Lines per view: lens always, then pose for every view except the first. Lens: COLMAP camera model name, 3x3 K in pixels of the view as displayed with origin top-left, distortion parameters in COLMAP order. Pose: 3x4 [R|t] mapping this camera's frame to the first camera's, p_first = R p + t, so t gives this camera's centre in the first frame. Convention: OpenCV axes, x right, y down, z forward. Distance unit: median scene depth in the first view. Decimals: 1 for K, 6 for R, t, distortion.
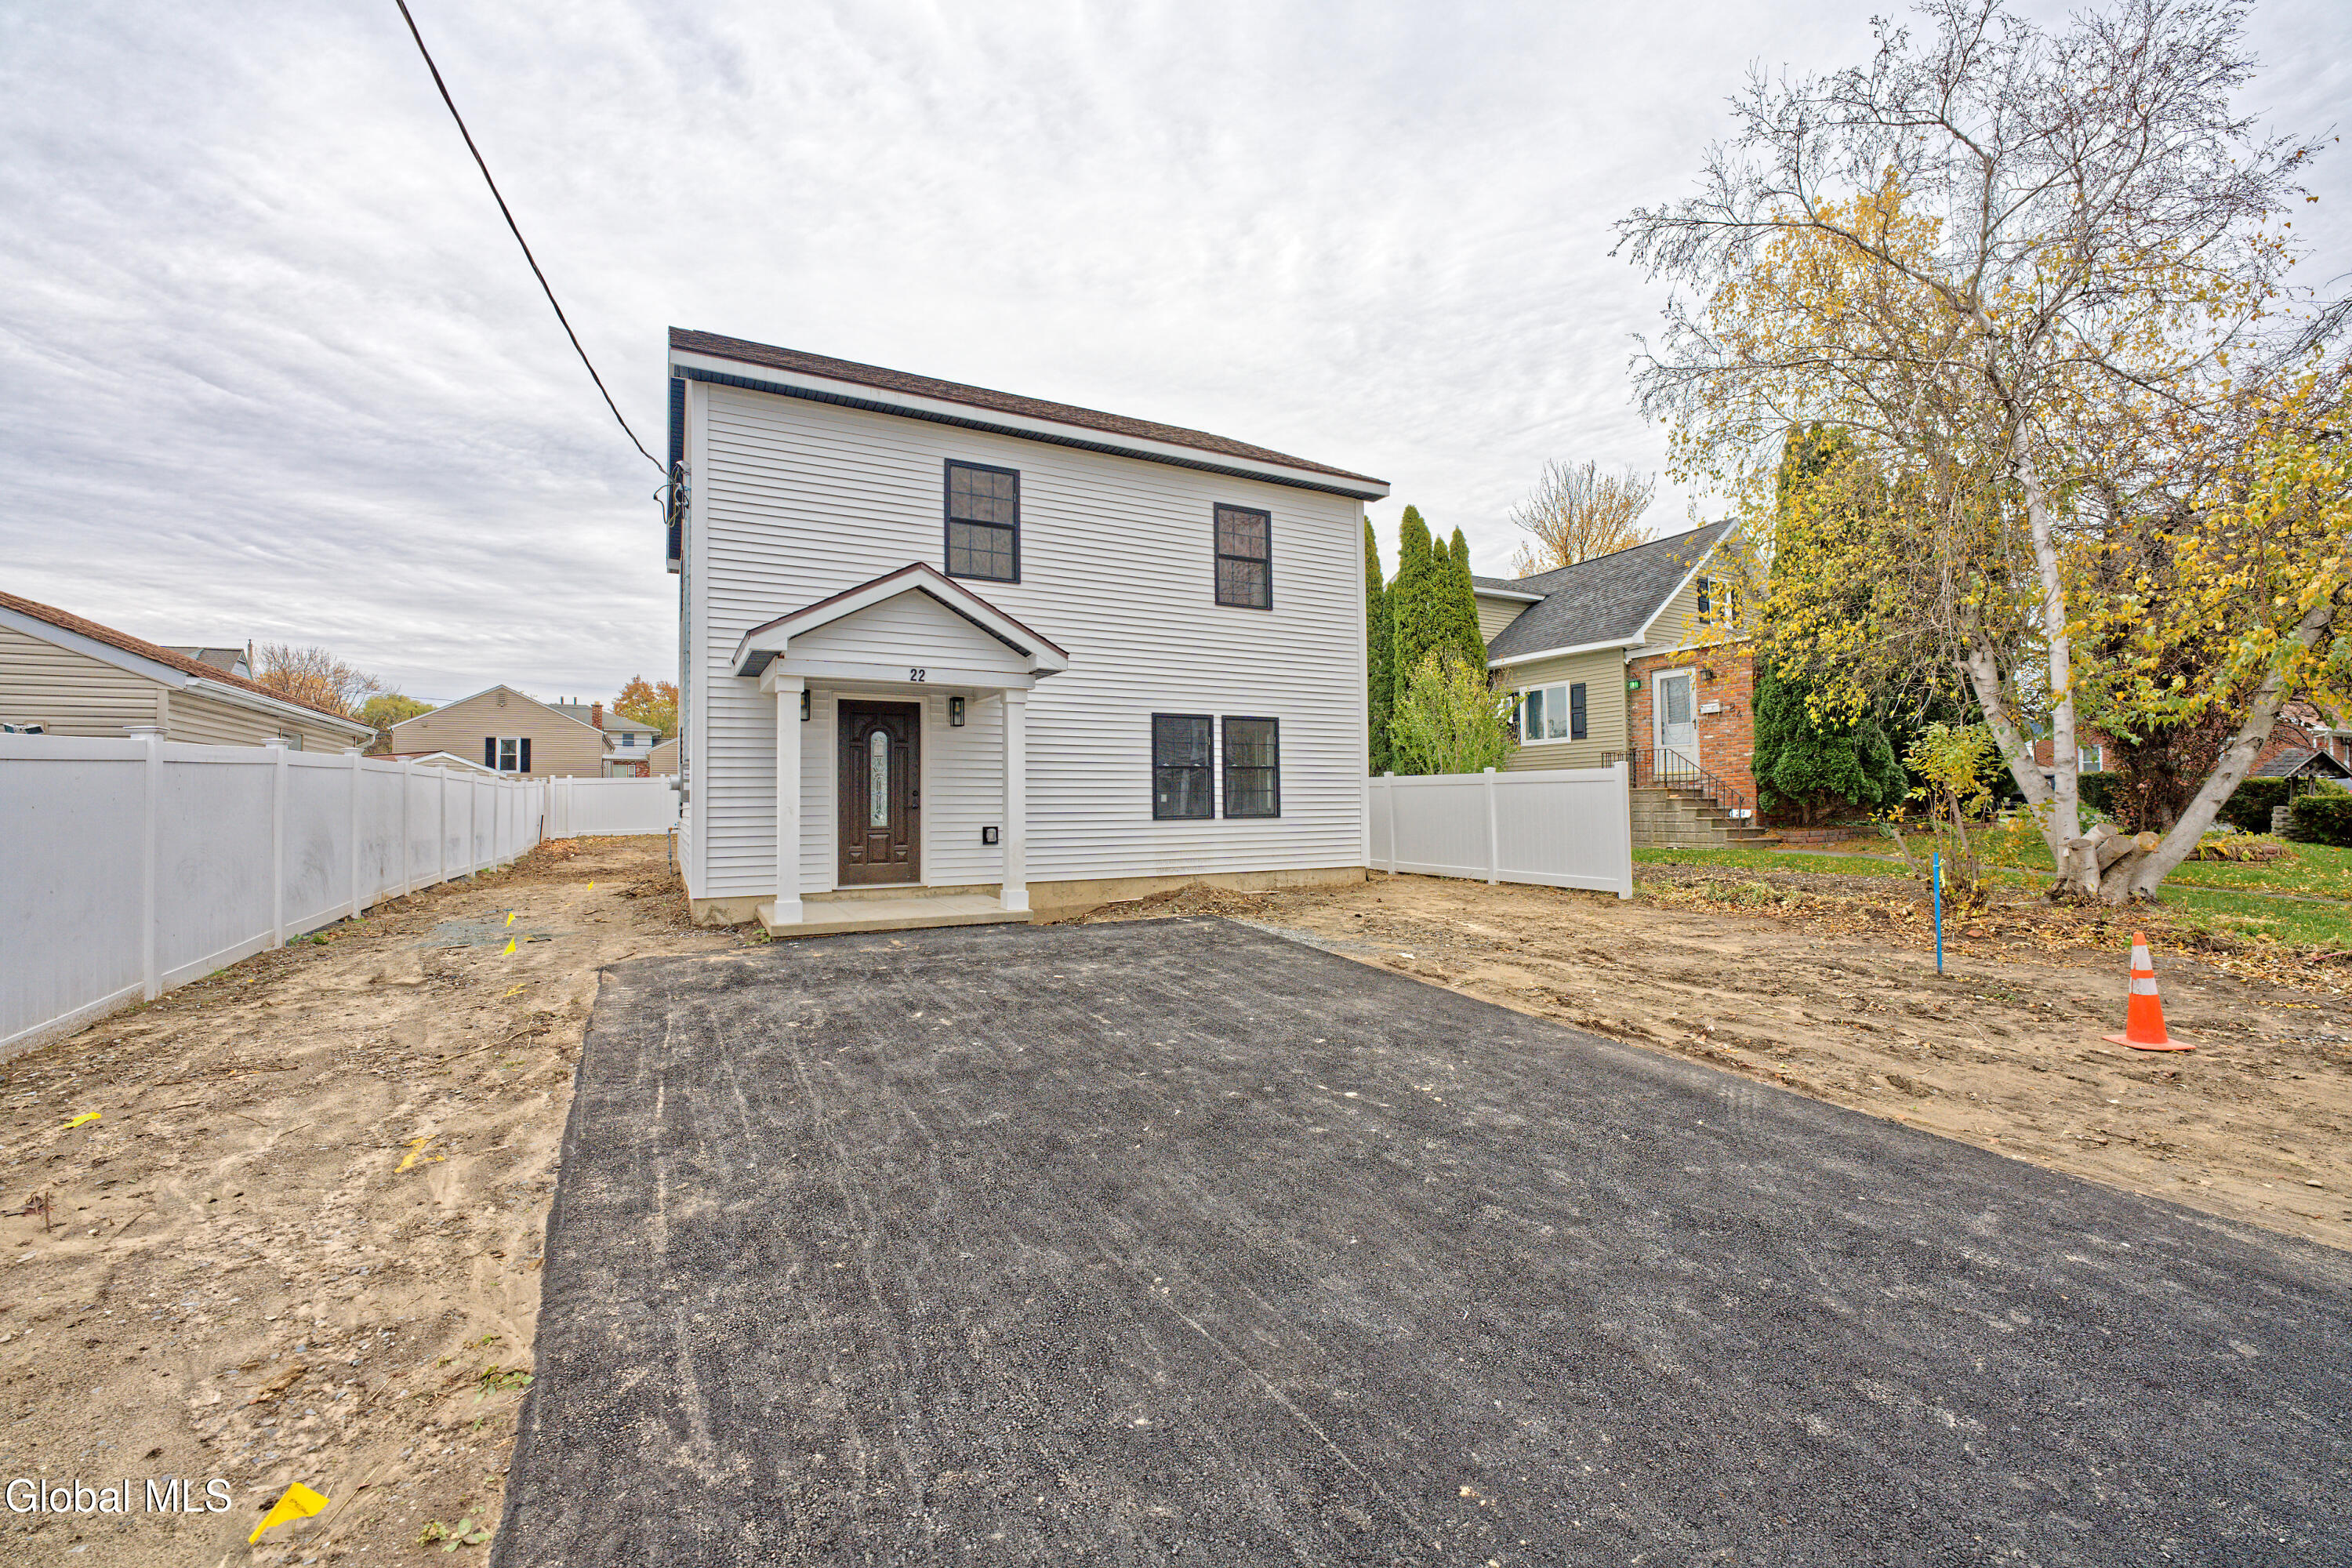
lens RADIAL K [[964.9, 0, 1172.6], [0, 964.9, 778.5], [0, 0, 1]] dist [-0.002243, -0.000220]
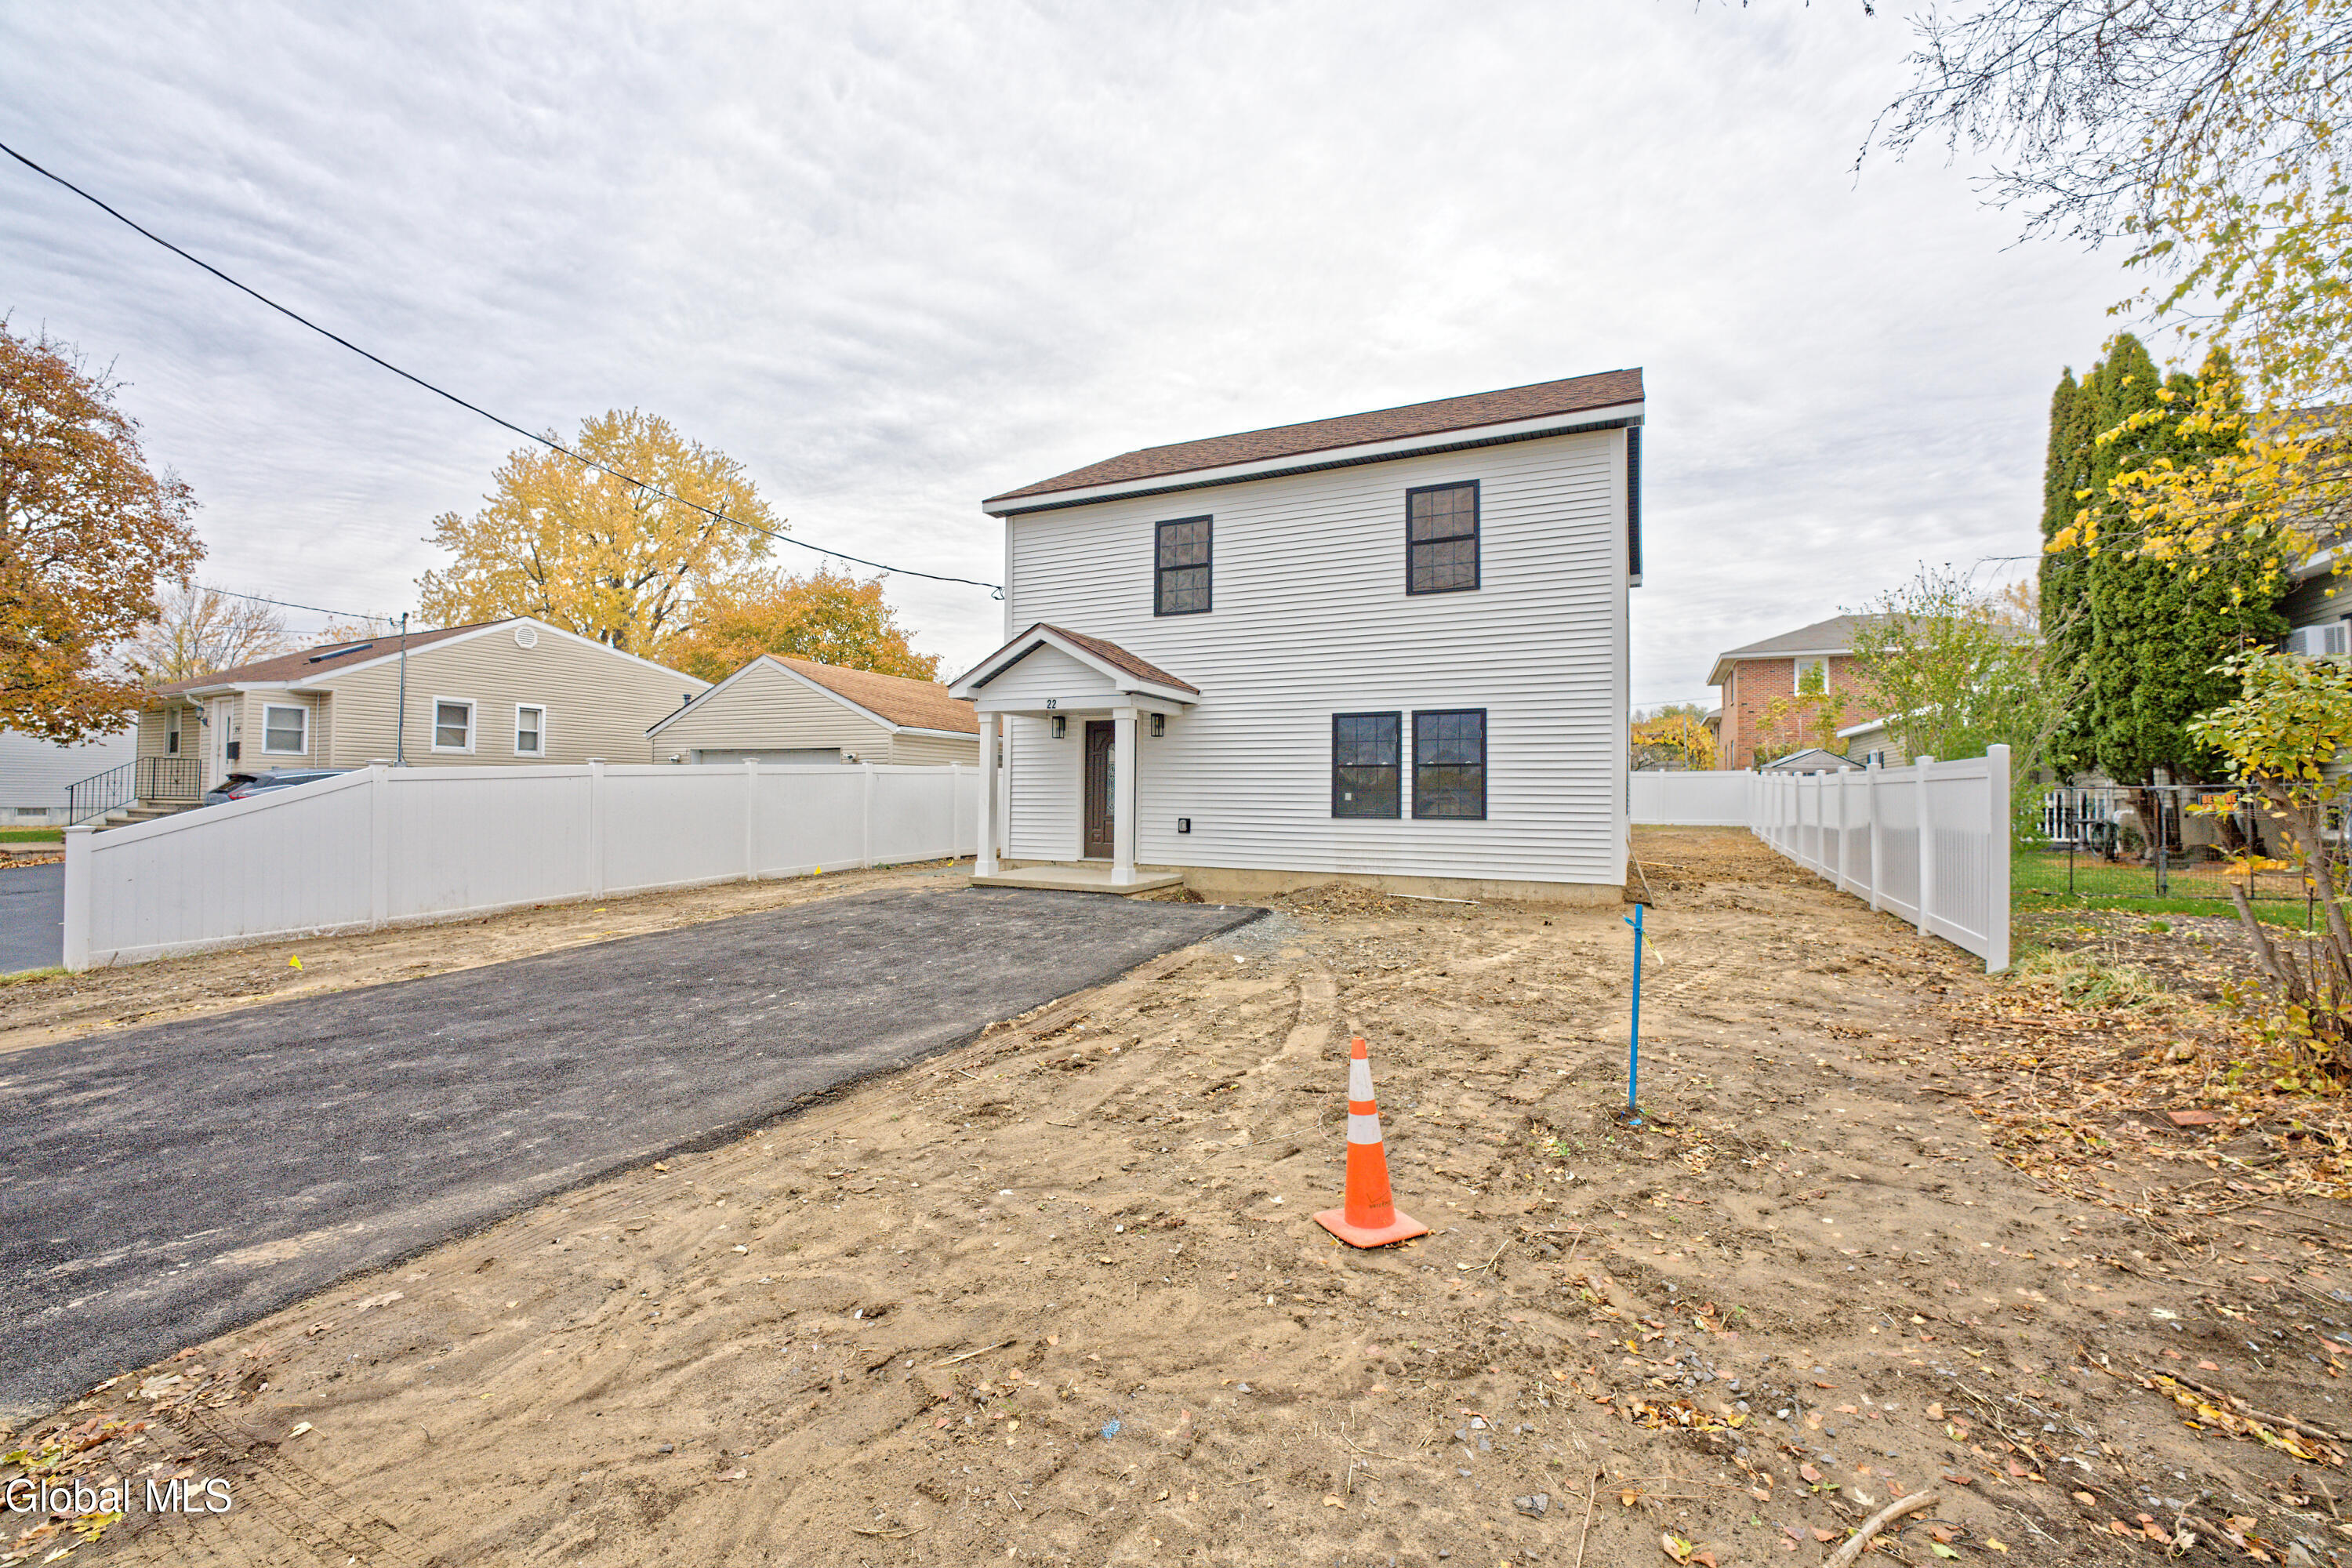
lens RADIAL K [[950.7, 0, 1182.0], [0, 950.7, 785.3], [0, 0, 1]] dist [-0.027517, 0.000052]
pose [[0.569610, 0.003786, -0.821907, 0.722009], [0.007810, 0.999919, 0.010018, -0.002662], [0.821878, -0.012125, 0.569534, 0.288482]]
